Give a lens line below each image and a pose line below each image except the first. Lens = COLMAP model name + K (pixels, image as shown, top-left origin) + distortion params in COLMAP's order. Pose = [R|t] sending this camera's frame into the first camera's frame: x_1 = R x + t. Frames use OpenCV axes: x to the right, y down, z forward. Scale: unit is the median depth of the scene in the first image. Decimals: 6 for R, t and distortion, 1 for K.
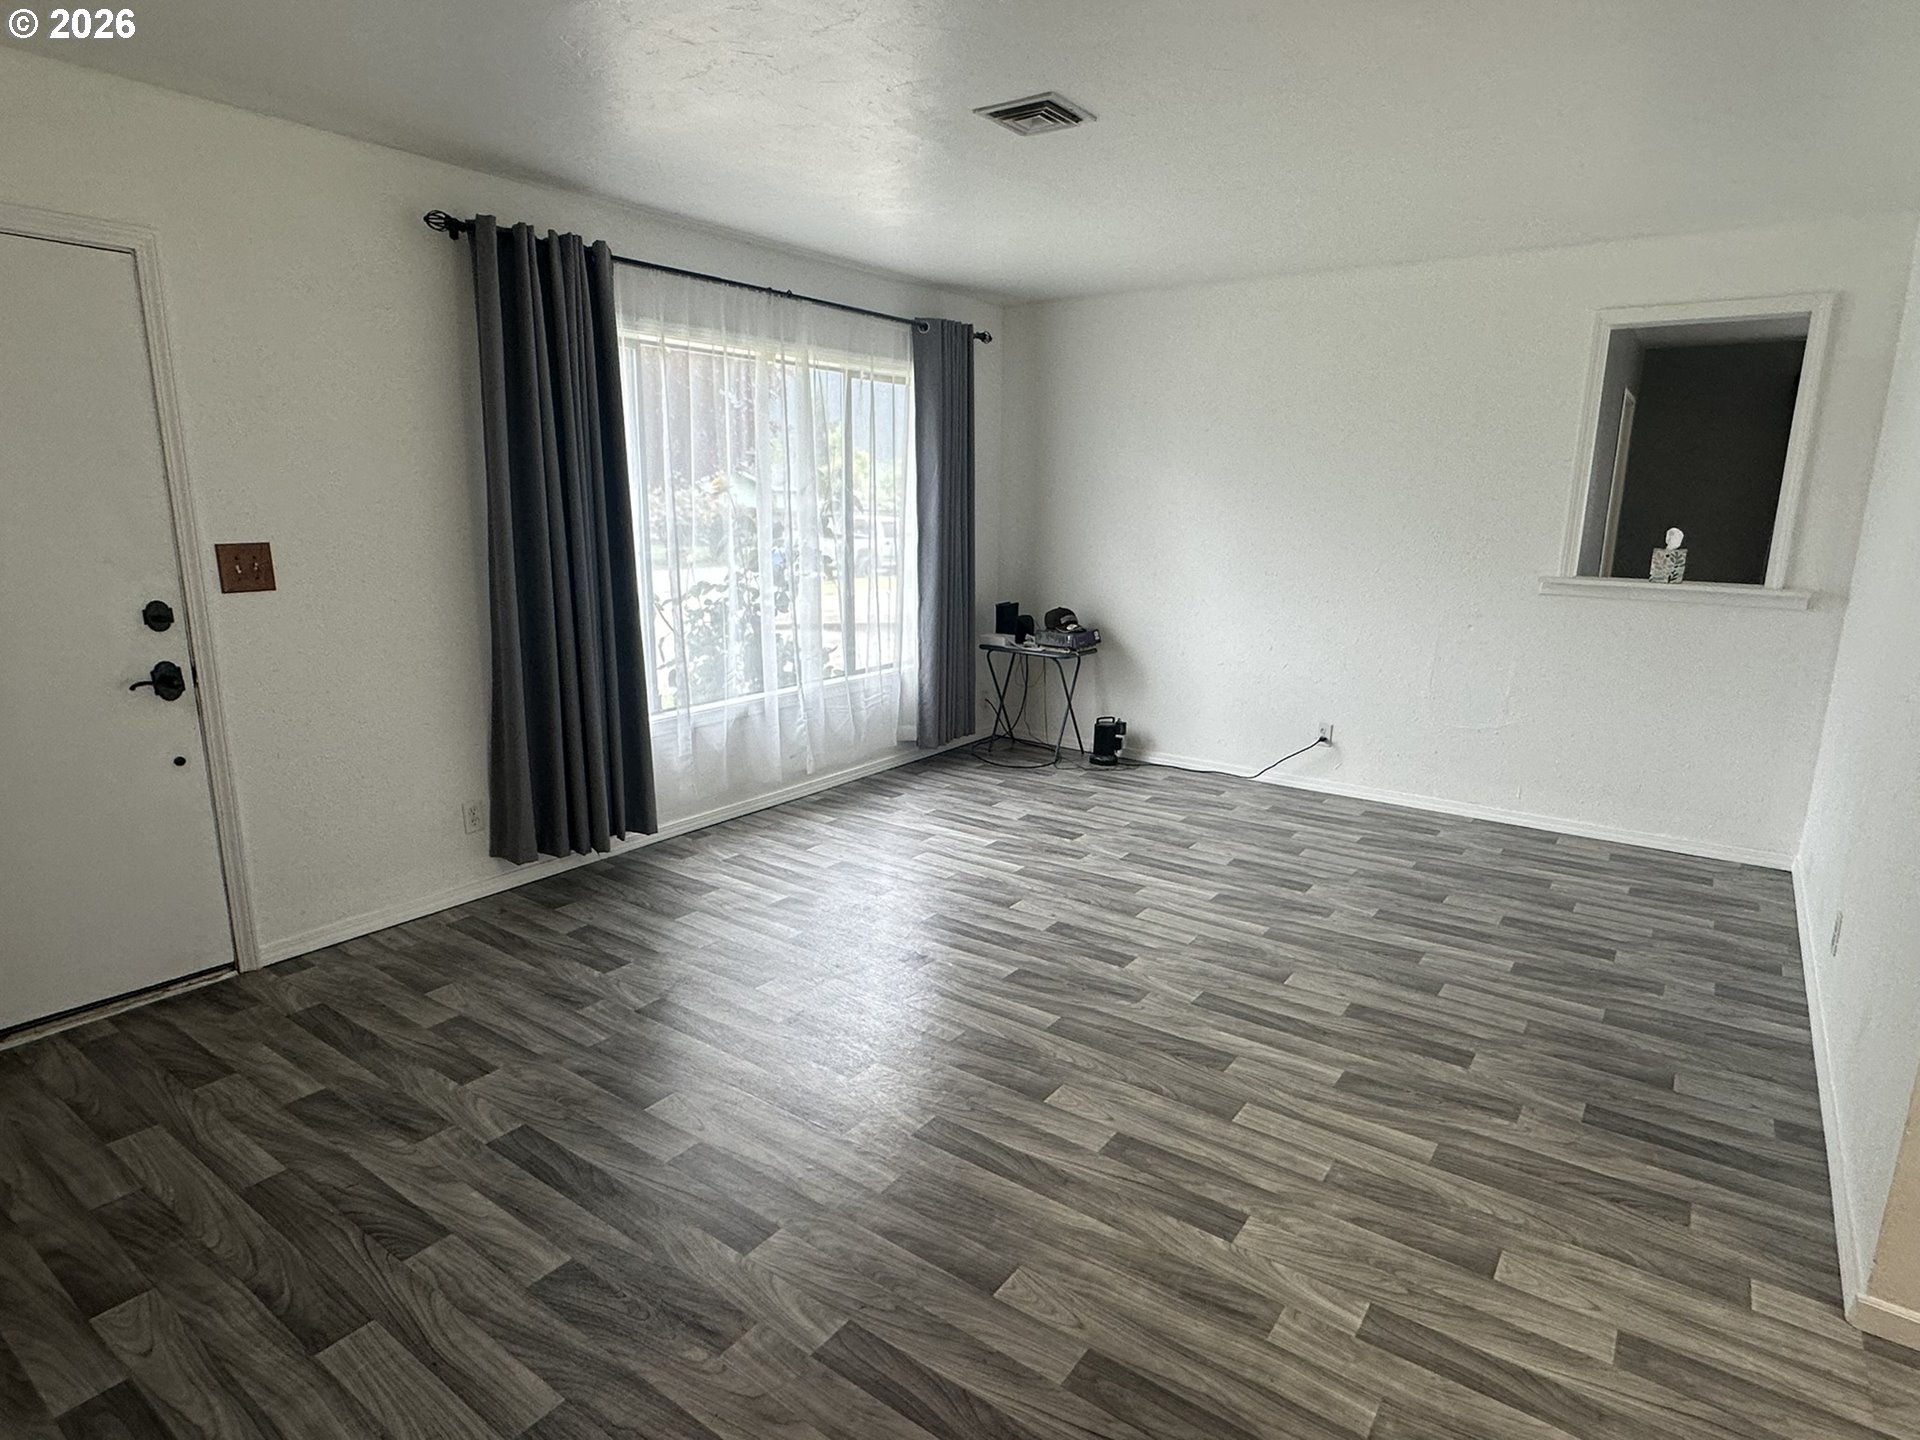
lens RADIAL K [[1043.6, 0, 957.8], [0, 1043.6, 722.3], [0, 0, 1]] dist [-0.002097, 0.000483]
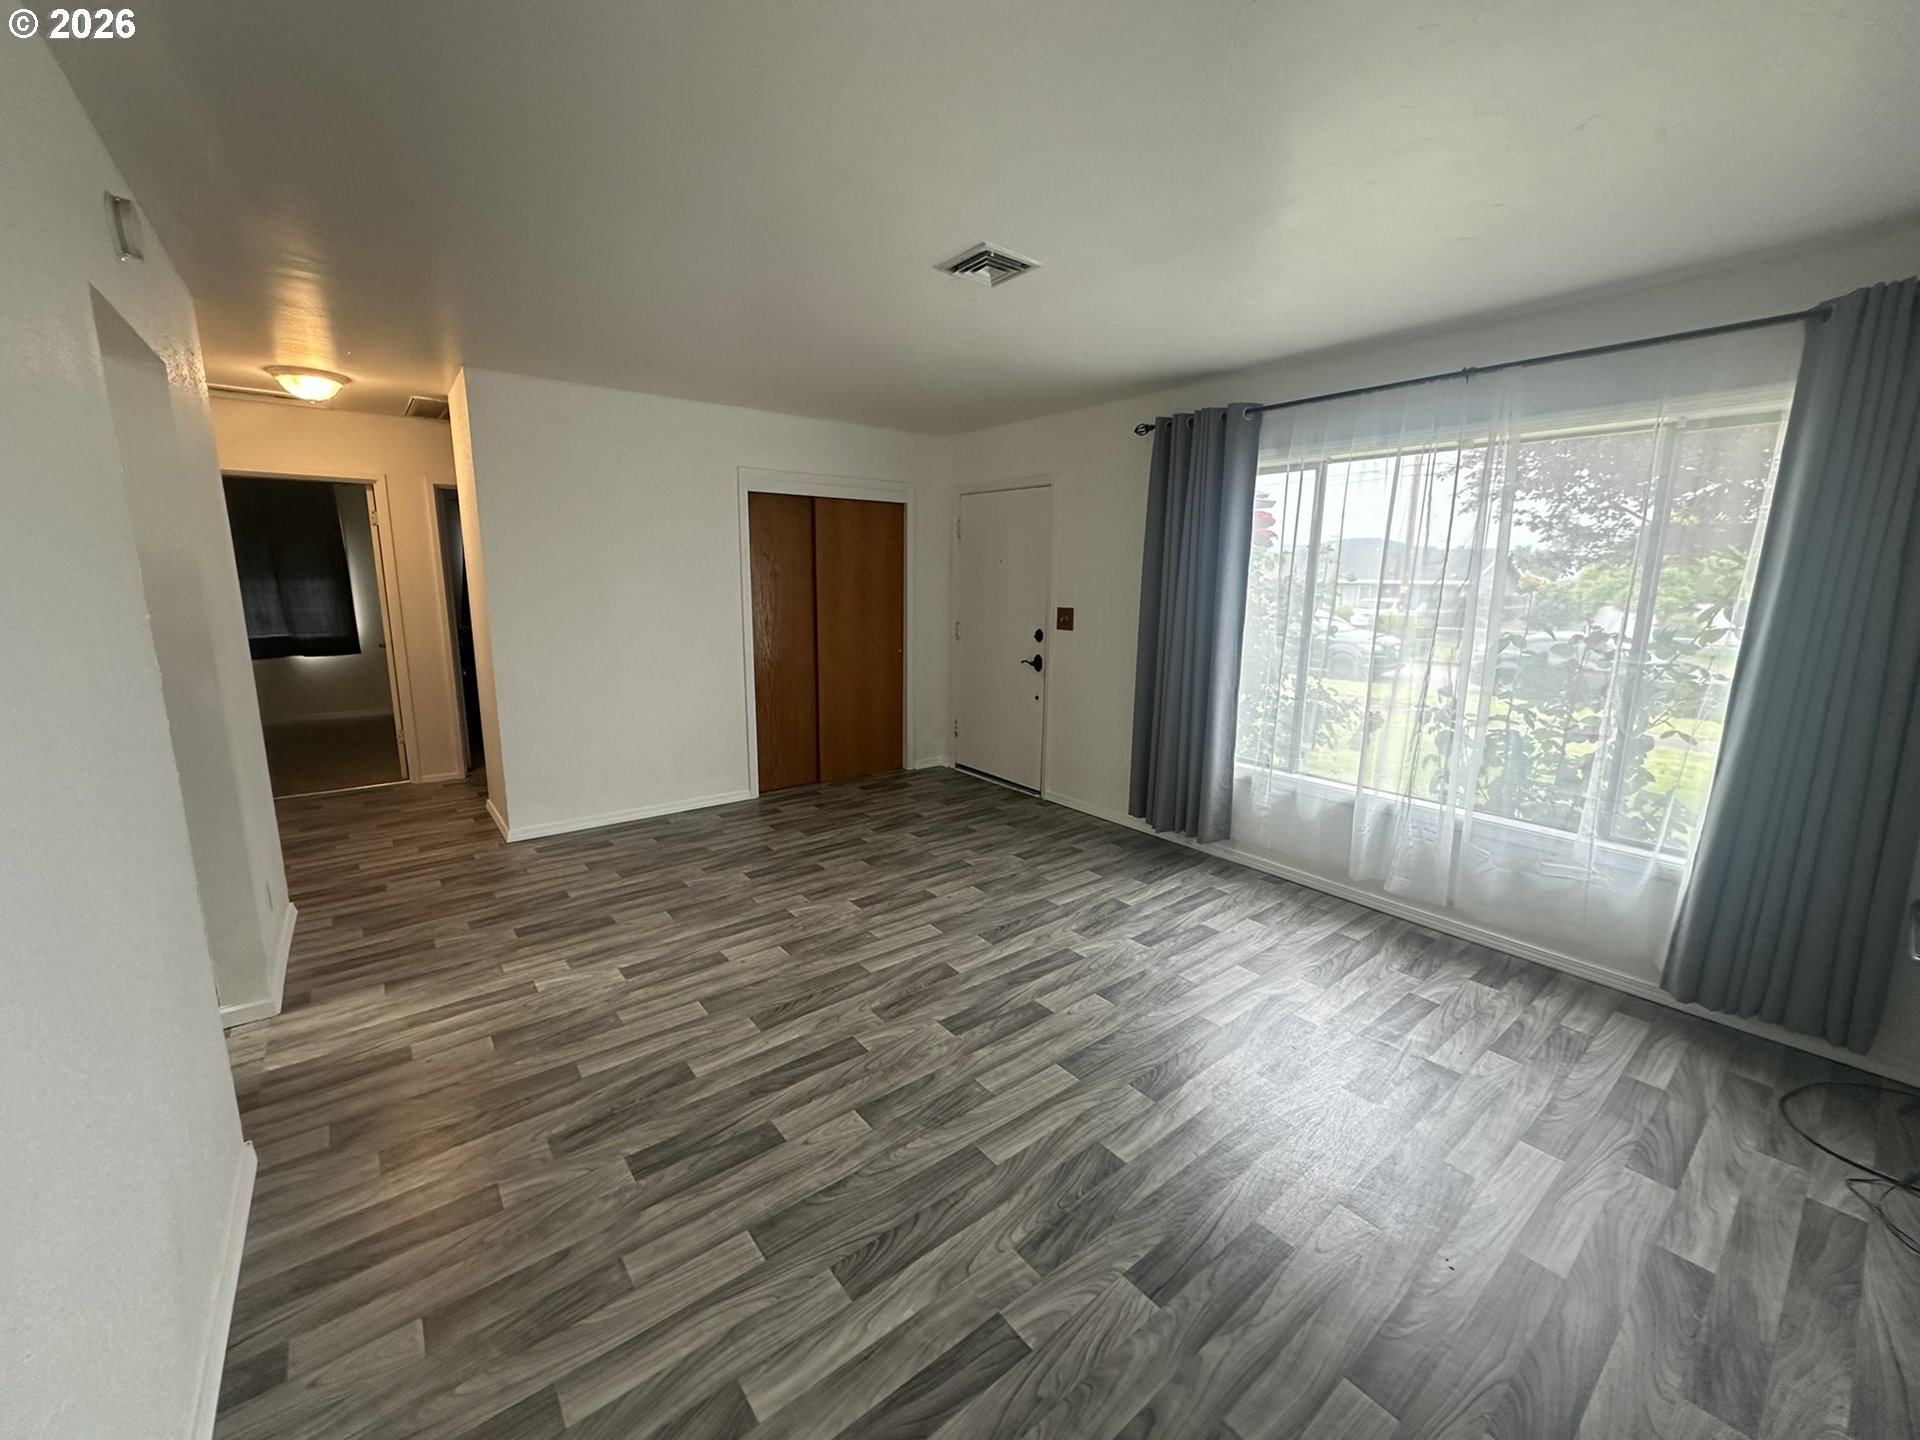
lens RADIAL K [[764.0, 0, 969.8], [0, 764.0, 715.7], [0, 0, 1]] dist [-0.002525, 0.000131]
pose [[-0.257344, 0.159938, -0.952992, 0.829003], [-0.224719, 0.949265, 0.219995, -0.237281], [0.939827, 0.270770, -0.208346, 1.087157]]
